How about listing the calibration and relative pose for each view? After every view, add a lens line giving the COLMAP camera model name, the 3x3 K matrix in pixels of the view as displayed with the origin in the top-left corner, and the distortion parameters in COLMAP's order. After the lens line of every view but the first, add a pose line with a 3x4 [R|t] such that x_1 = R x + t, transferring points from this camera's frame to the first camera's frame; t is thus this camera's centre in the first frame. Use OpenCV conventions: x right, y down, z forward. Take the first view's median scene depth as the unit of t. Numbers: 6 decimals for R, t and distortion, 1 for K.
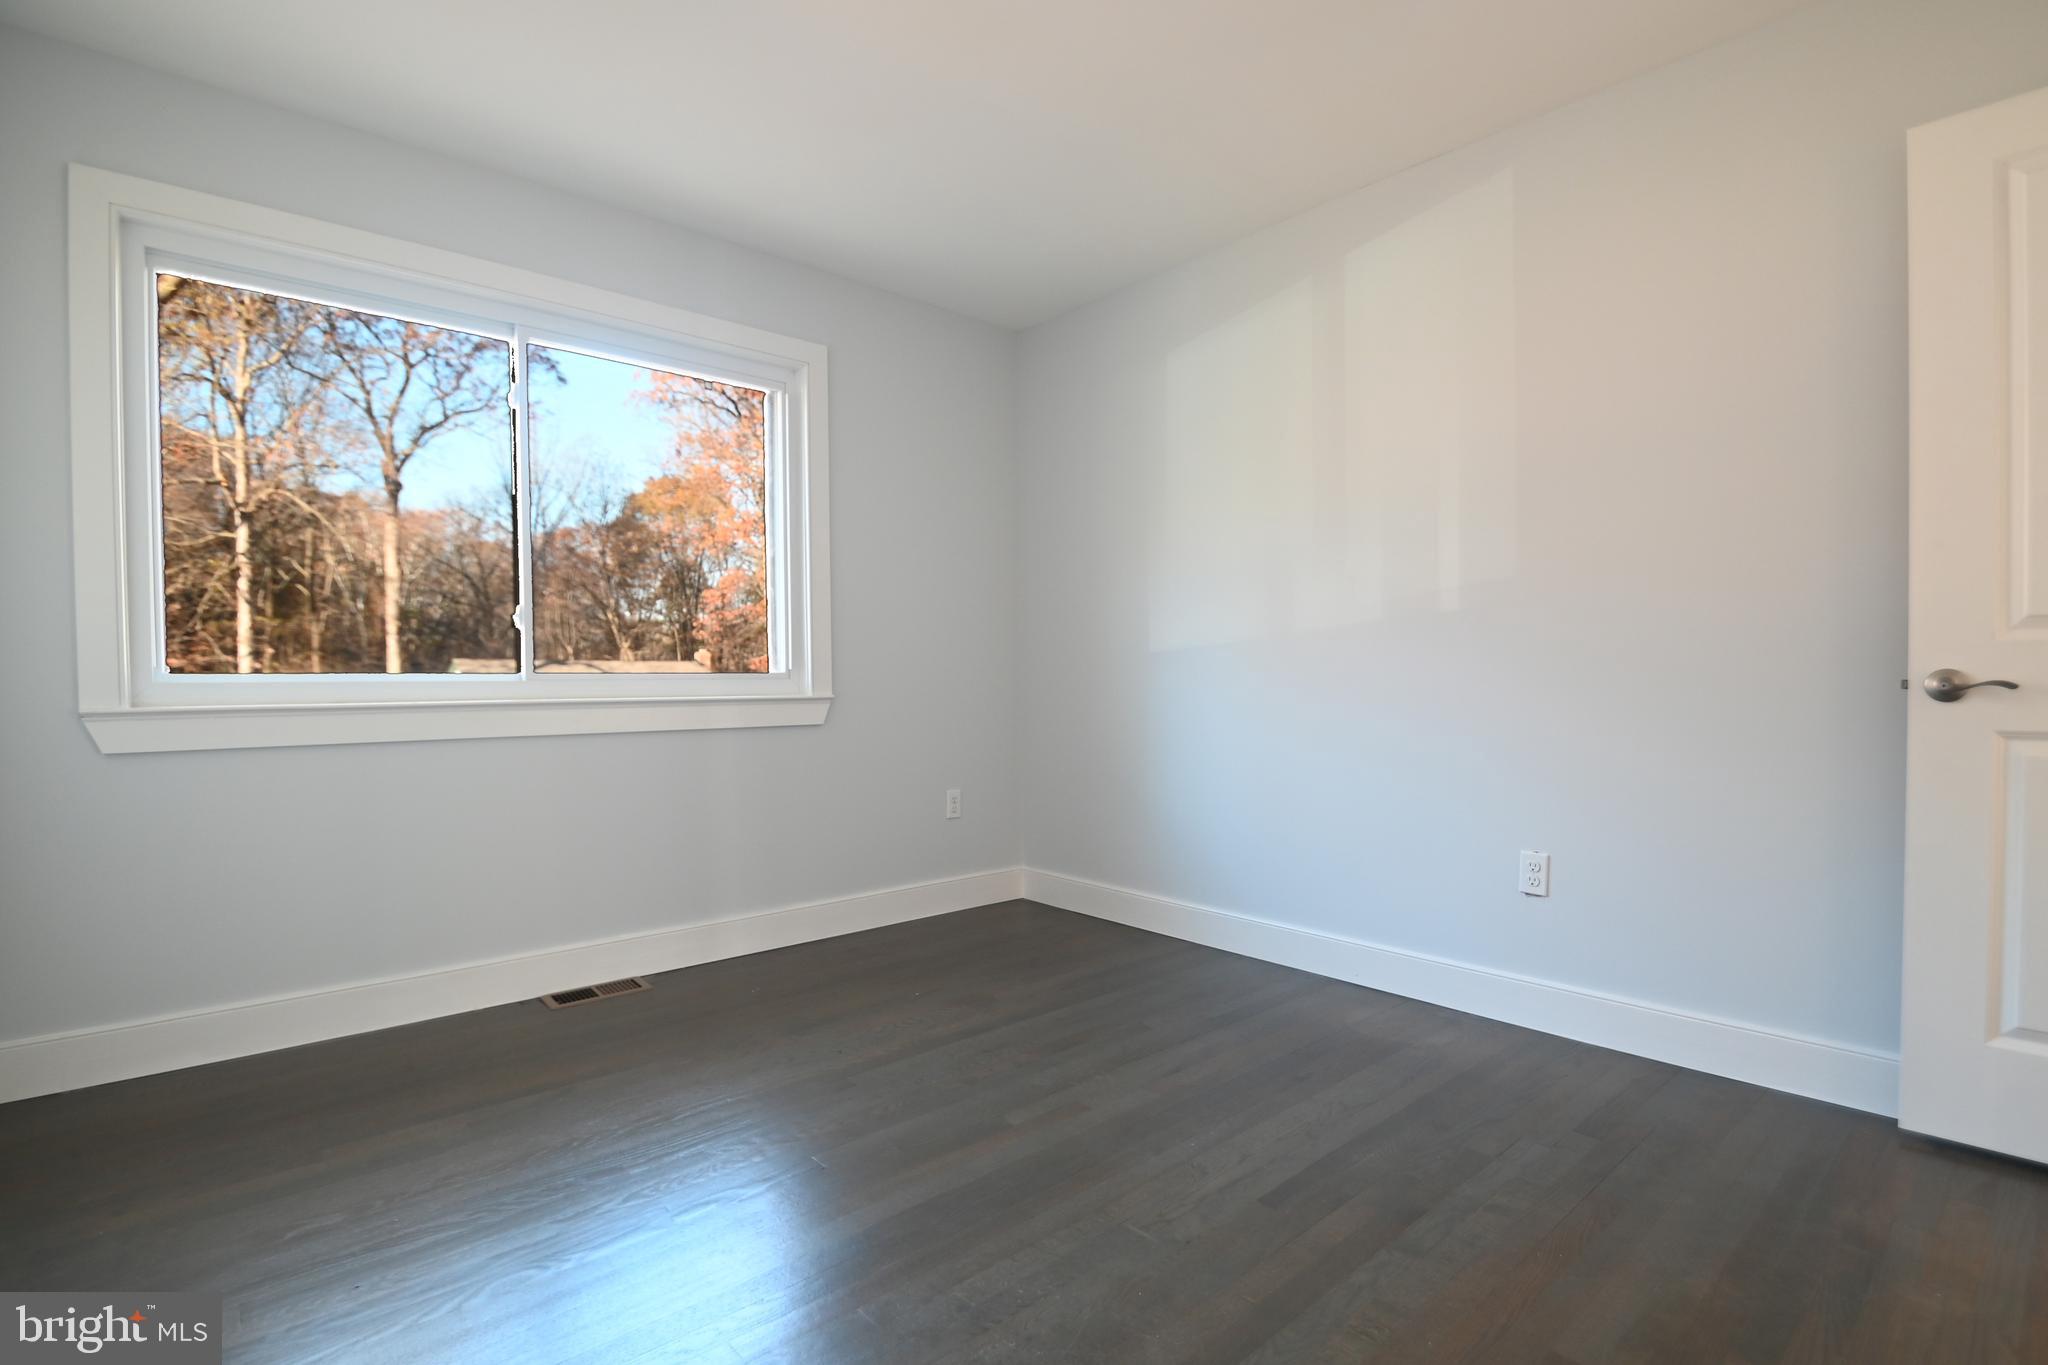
lens RADIAL K [[971.7, 0, 1031.1], [0, 971.7, 702.9], [0, 0, 1]] dist [0.006592, -0.016025]
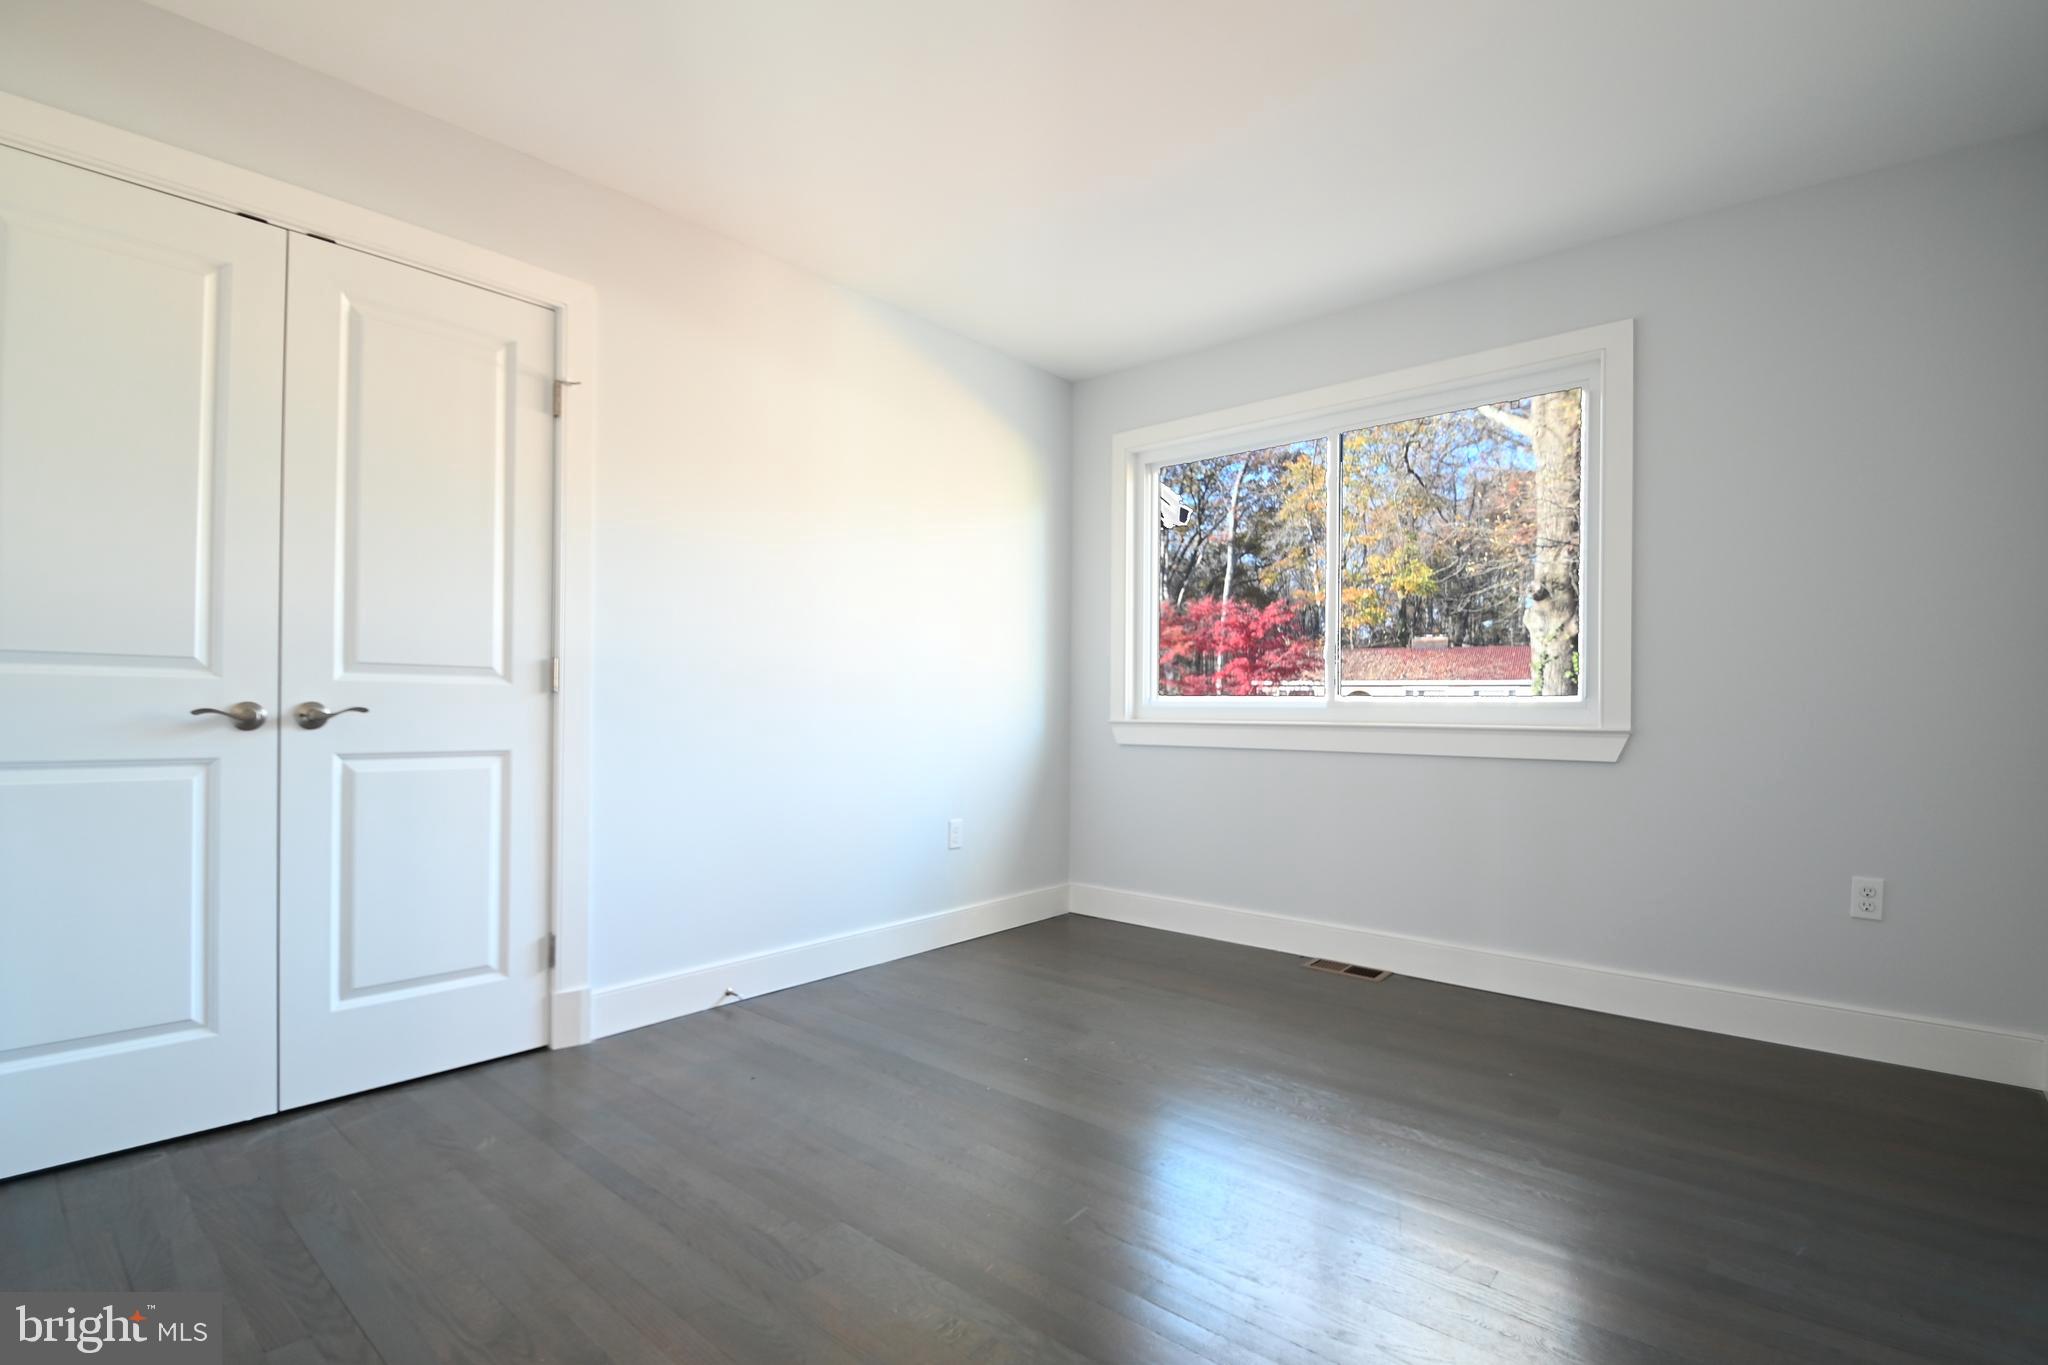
lens RADIAL K [[971.7, 0, 1031.1], [0, 971.7, 702.9], [0, 0, 1]] dist [0.006592, -0.016025]
pose [[0.117361, 0.004149, -0.993081, 0.596348], [-0.031546, 0.999502, 0.000448, -0.014342], [0.992588, 0.031275, 0.117433, 0.403199]]
